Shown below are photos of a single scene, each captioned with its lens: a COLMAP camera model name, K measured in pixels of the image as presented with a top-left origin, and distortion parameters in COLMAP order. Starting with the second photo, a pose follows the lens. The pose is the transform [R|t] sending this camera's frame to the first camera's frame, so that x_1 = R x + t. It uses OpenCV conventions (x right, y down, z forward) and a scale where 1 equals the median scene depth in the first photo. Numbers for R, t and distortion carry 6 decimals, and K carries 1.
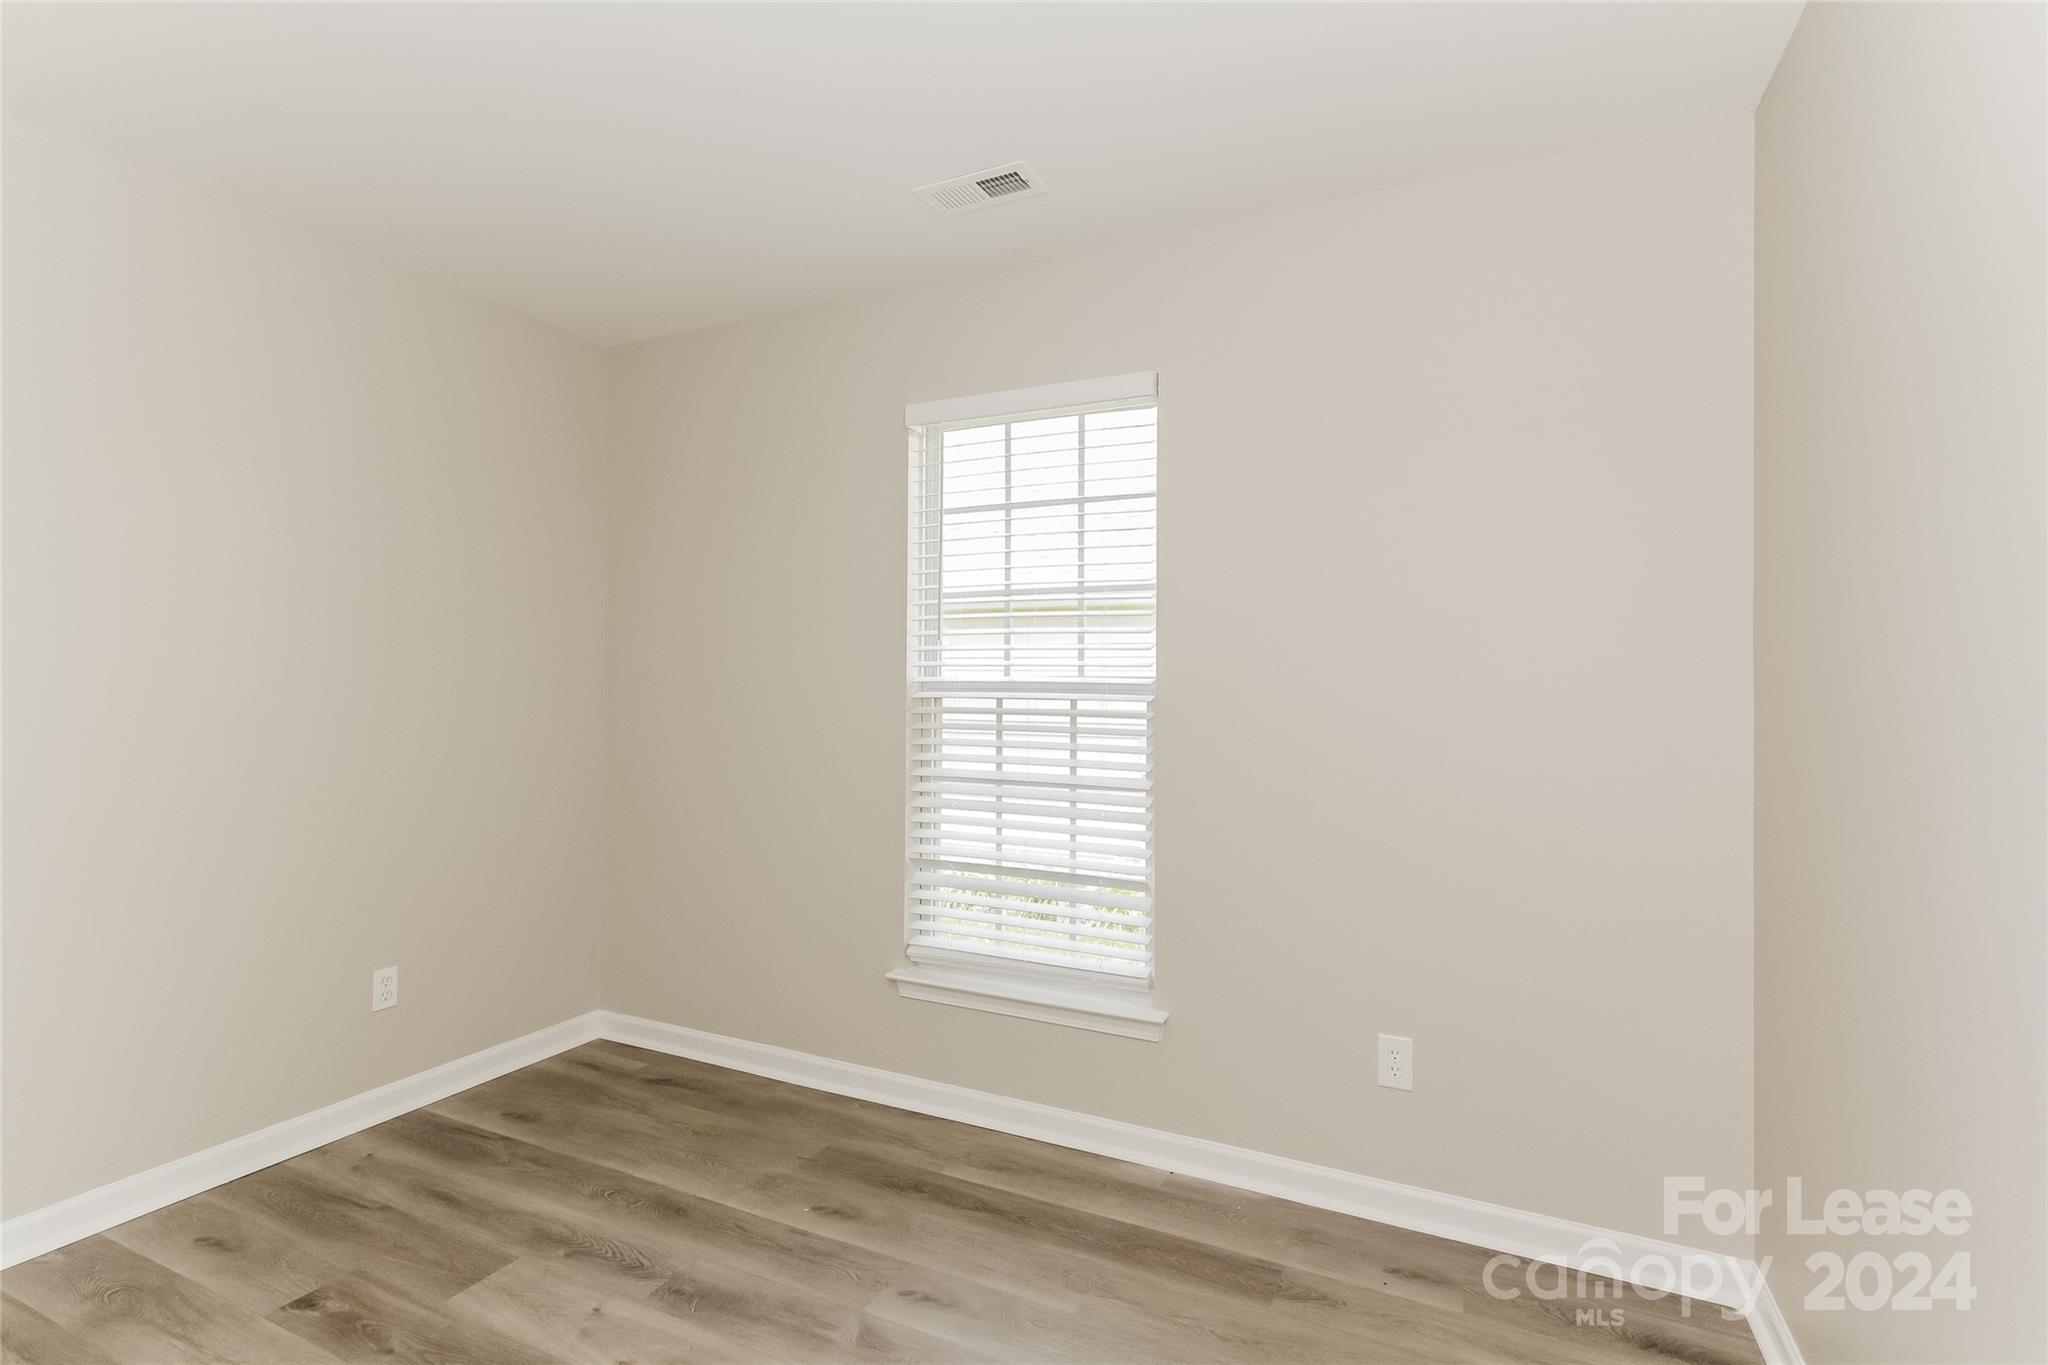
lens RADIAL K [[950.7, 0, 1017.4], [0, 950.7, 696.2], [0, 0, 1]] dist [0.030431, 0.000637]
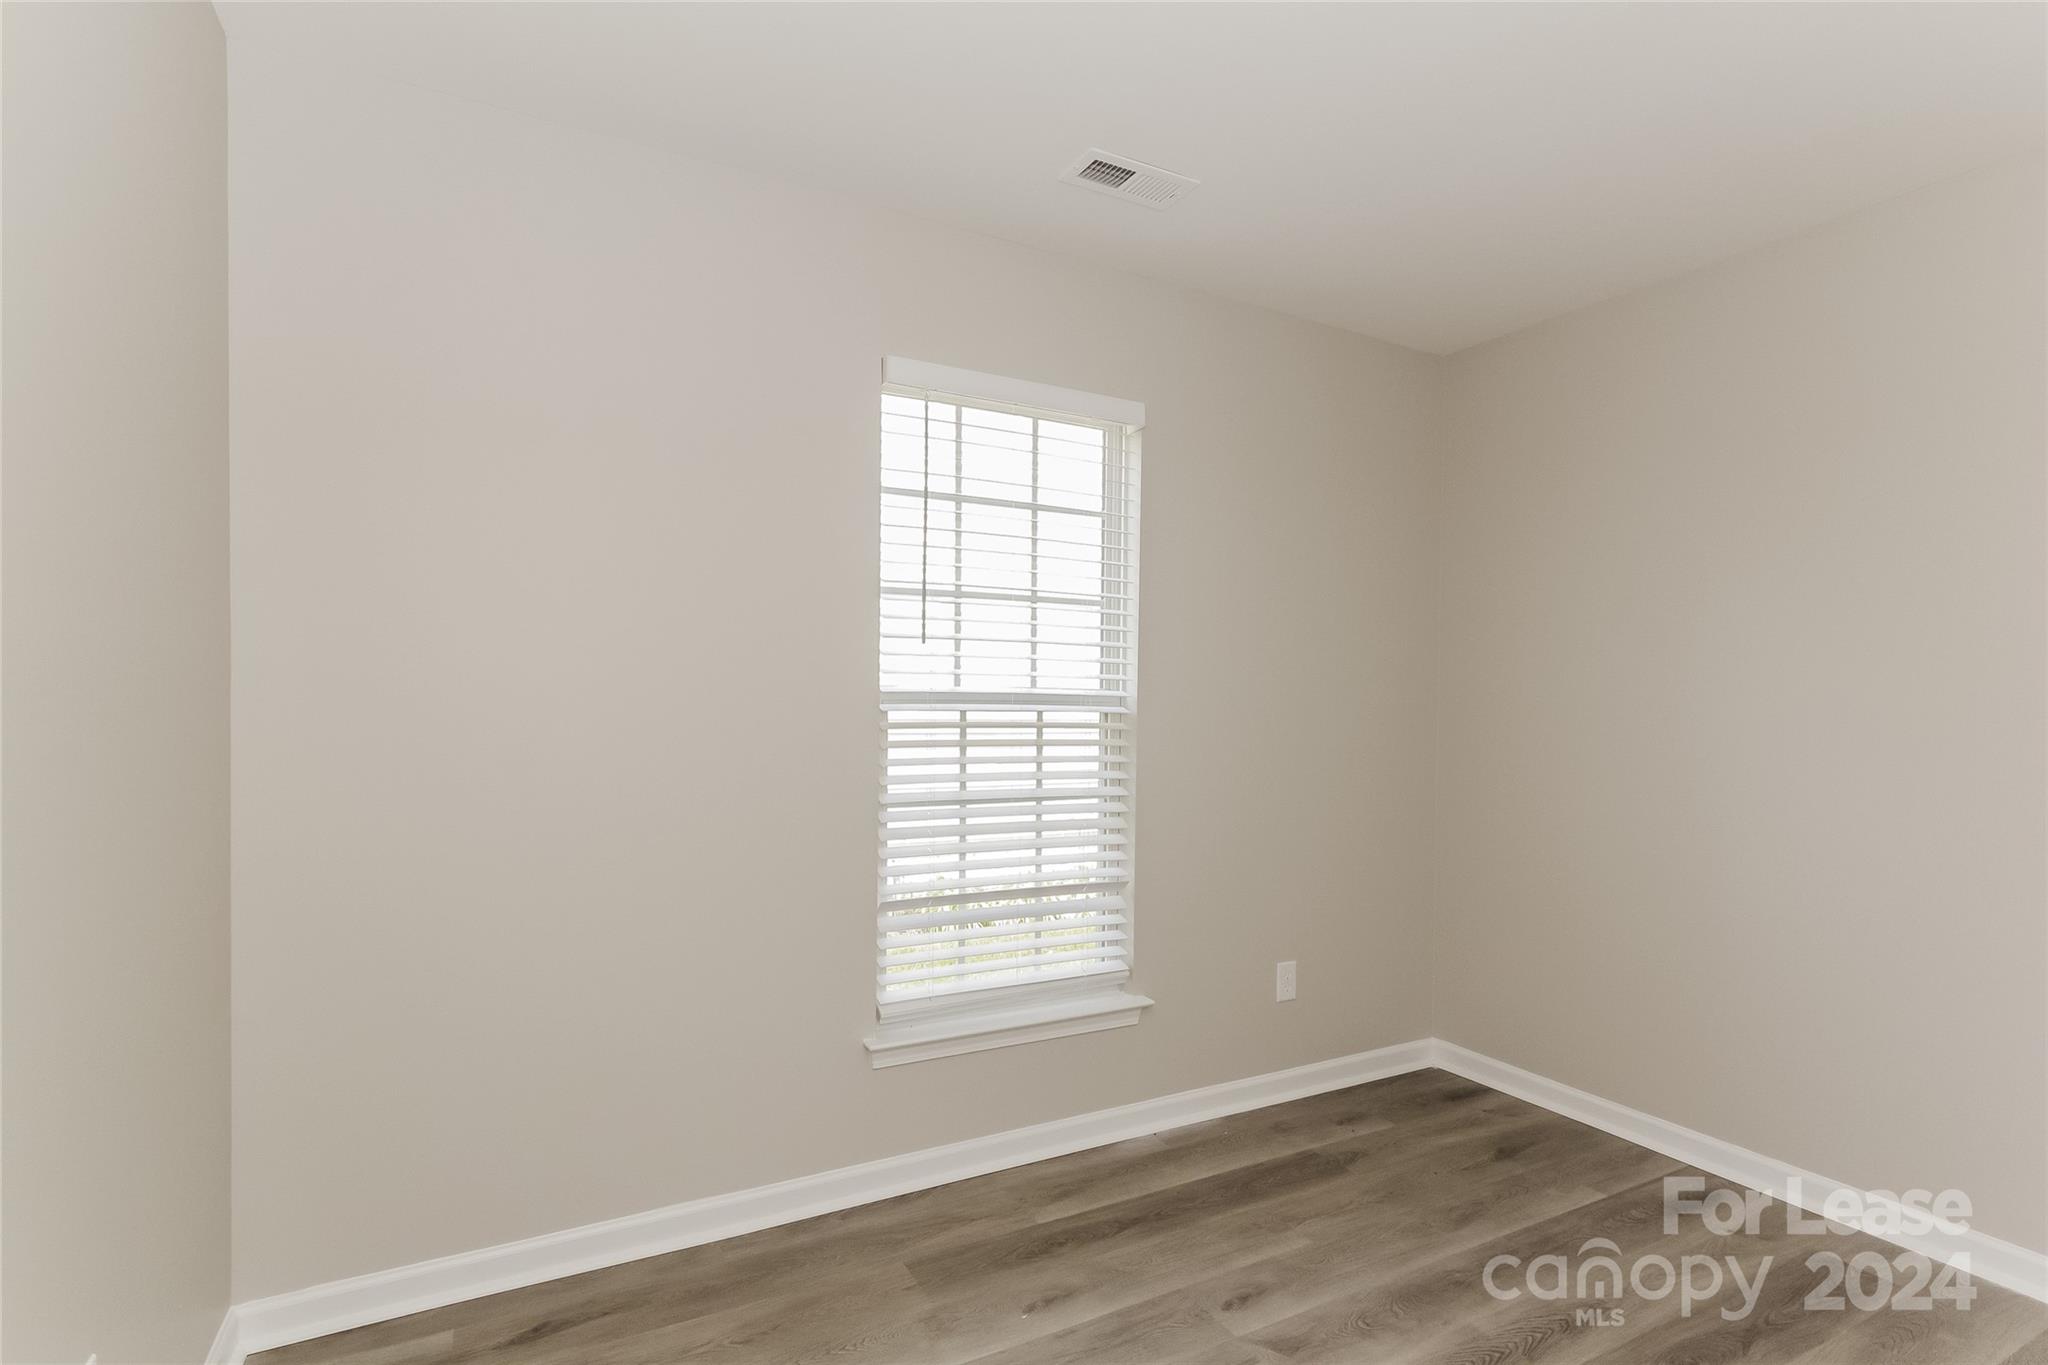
lens RADIAL K [[998.7, 0, 1023.1], [0, 998.7, 724.9], [0, 0, 1]] dist [0.030000, -0.000021]
pose [[0.592274, -0.026852, 0.805289, -0.772632], [0.000196, 0.999449, 0.033182, -0.015999], [-0.805737, -0.019495, 0.591953, 0.397836]]
